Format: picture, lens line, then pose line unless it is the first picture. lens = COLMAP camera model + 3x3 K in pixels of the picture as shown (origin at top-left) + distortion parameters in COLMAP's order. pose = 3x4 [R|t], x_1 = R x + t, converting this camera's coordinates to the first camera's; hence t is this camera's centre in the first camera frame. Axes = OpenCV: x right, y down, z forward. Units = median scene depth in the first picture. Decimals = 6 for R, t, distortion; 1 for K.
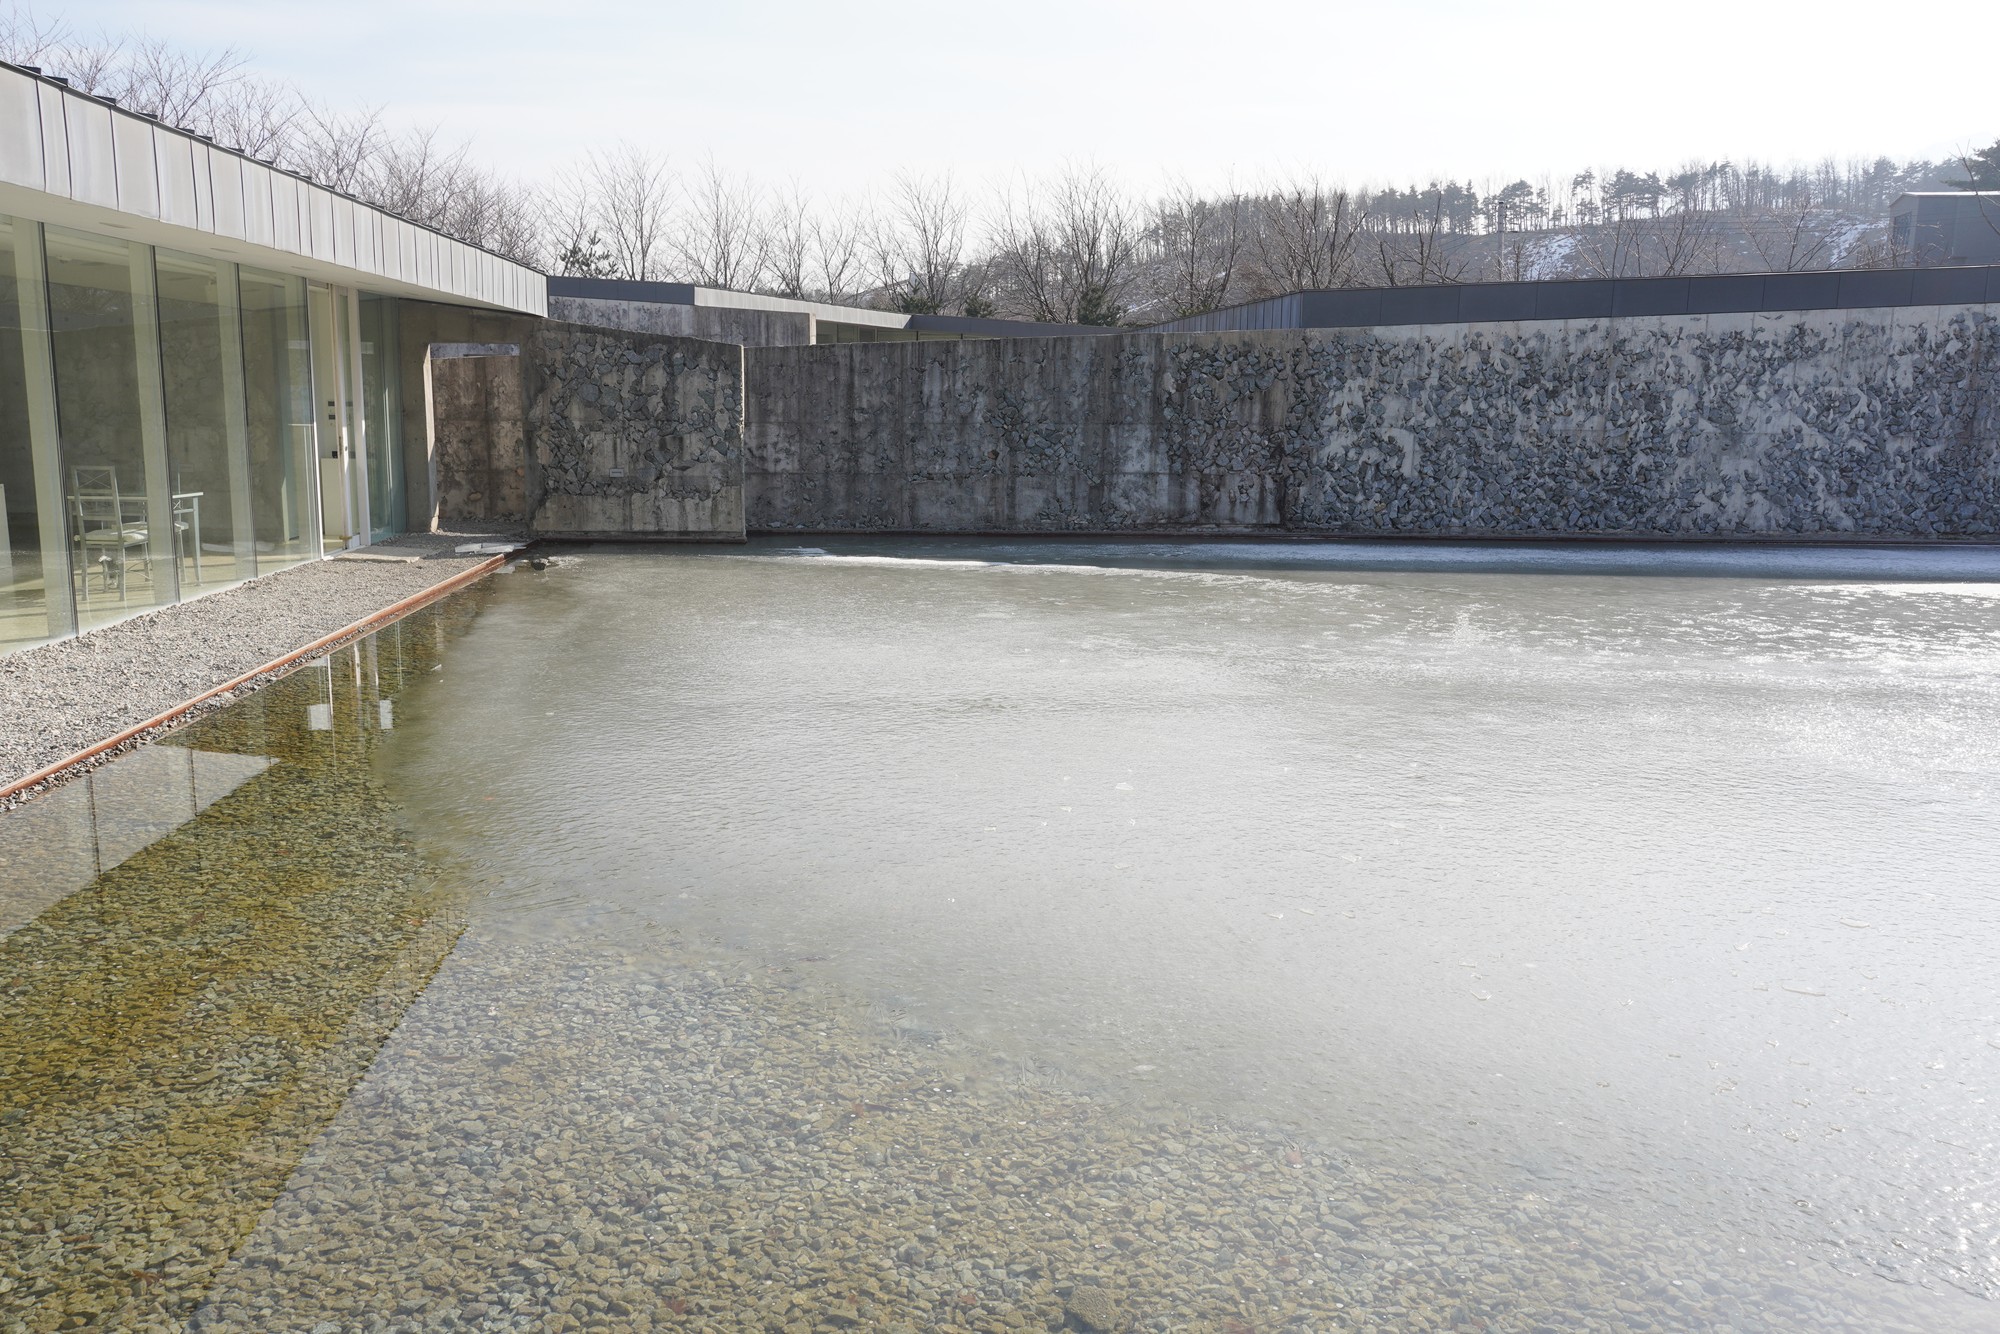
lens RADIAL K [[1557.3, 0, 998.1], [0, 1557.3, 667.5], [0, 0, 1]] dist [-0.025346, 0.015890]
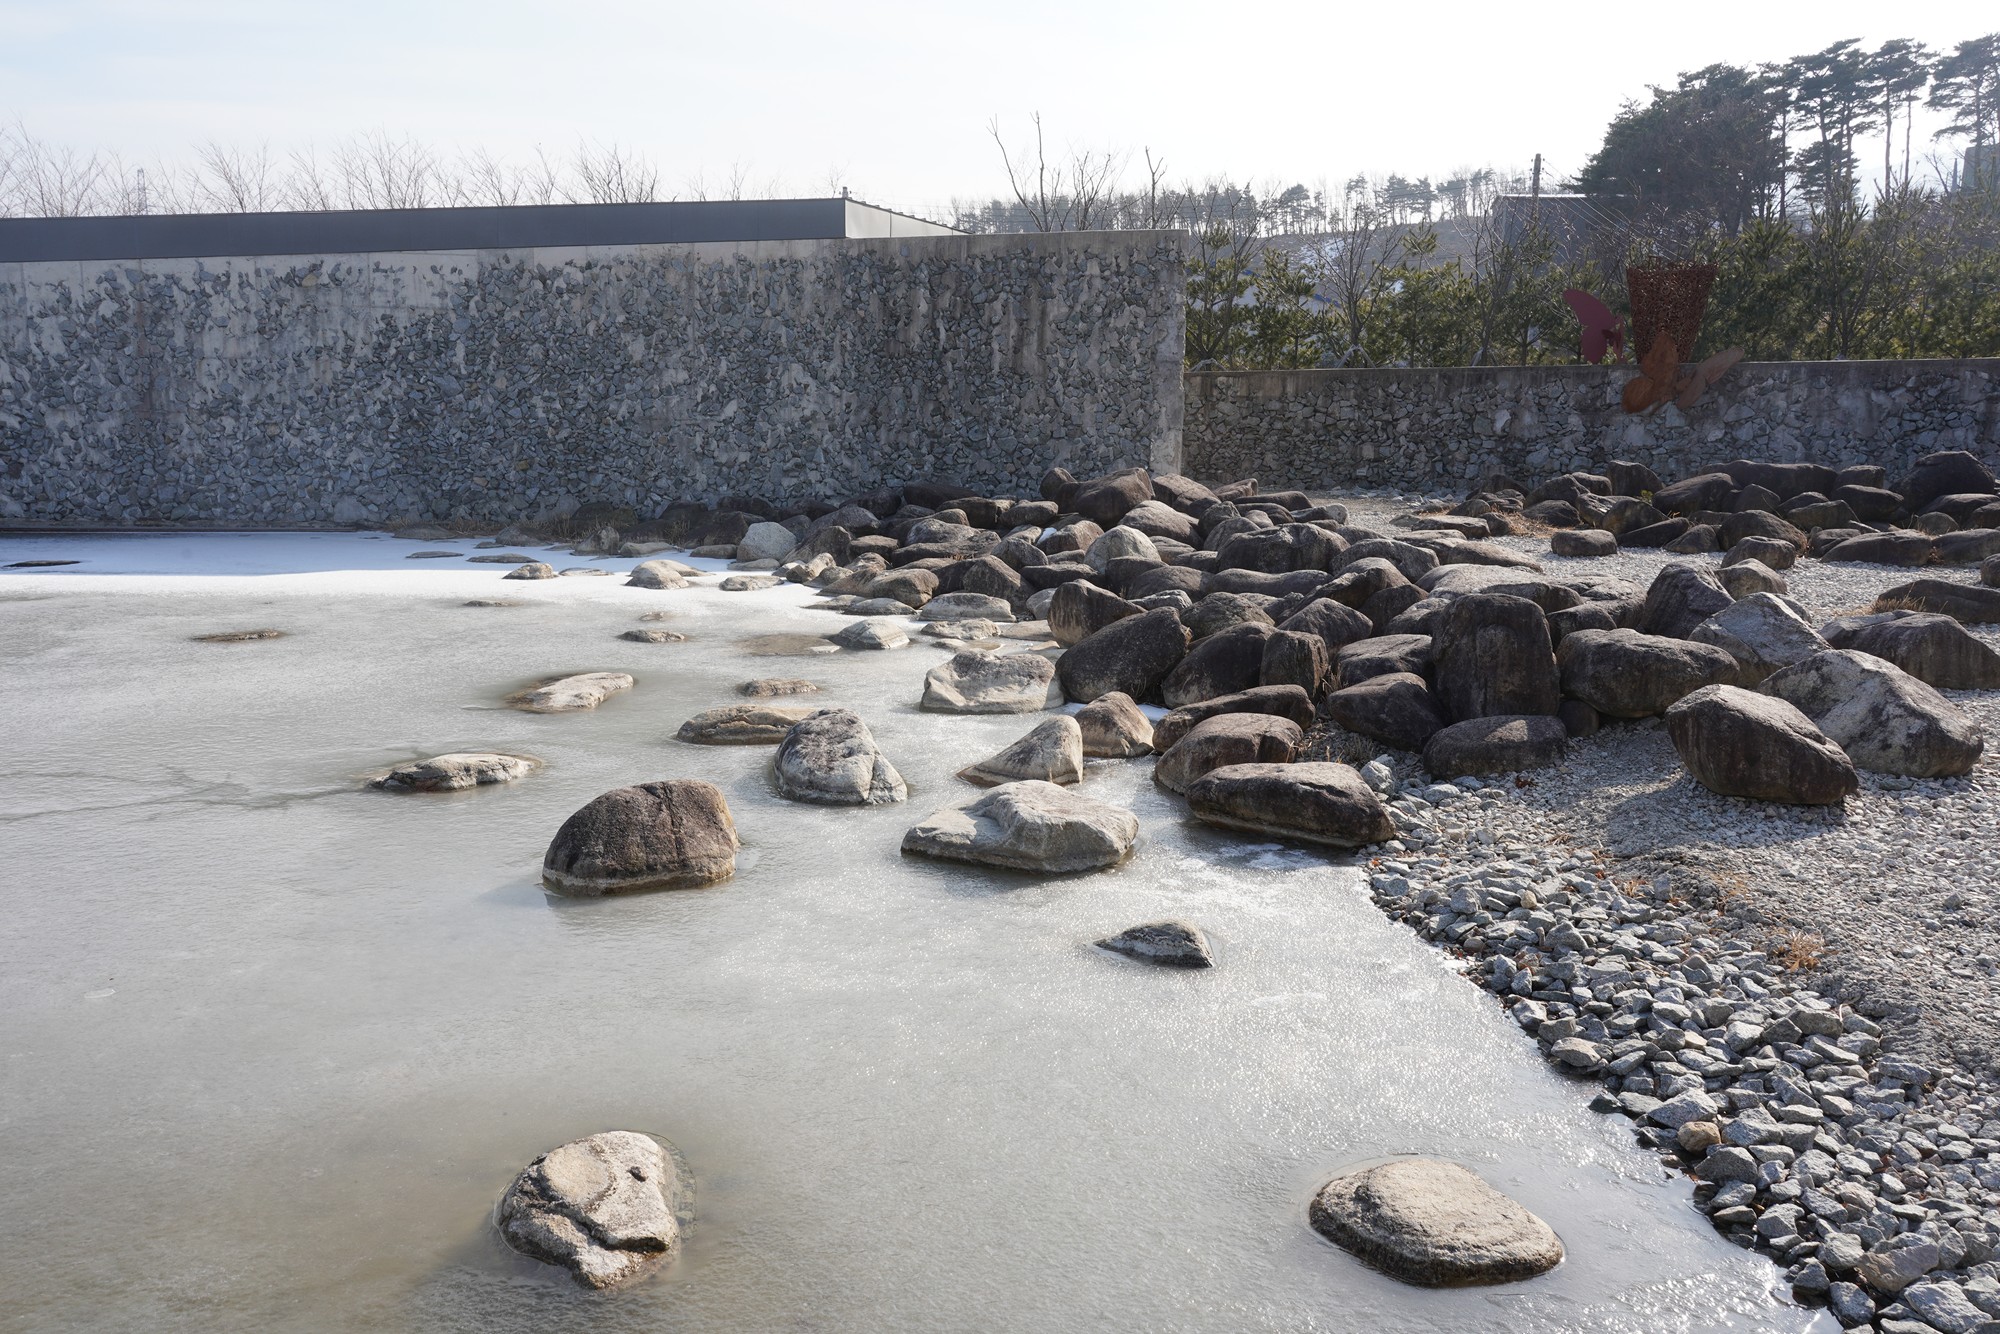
lens RADIAL K [[1557.3, 0, 1000.8], [0, 1557.3, 669.1], [0, 0, 1]] dist [-0.025346, 0.015890]
pose [[0.996931, -0.009349, 0.077726, 1.039746], [0.009350, 0.999956, 0.000356, 0.003814], [-0.077726, 0.000371, 0.996975, 0.075370]]
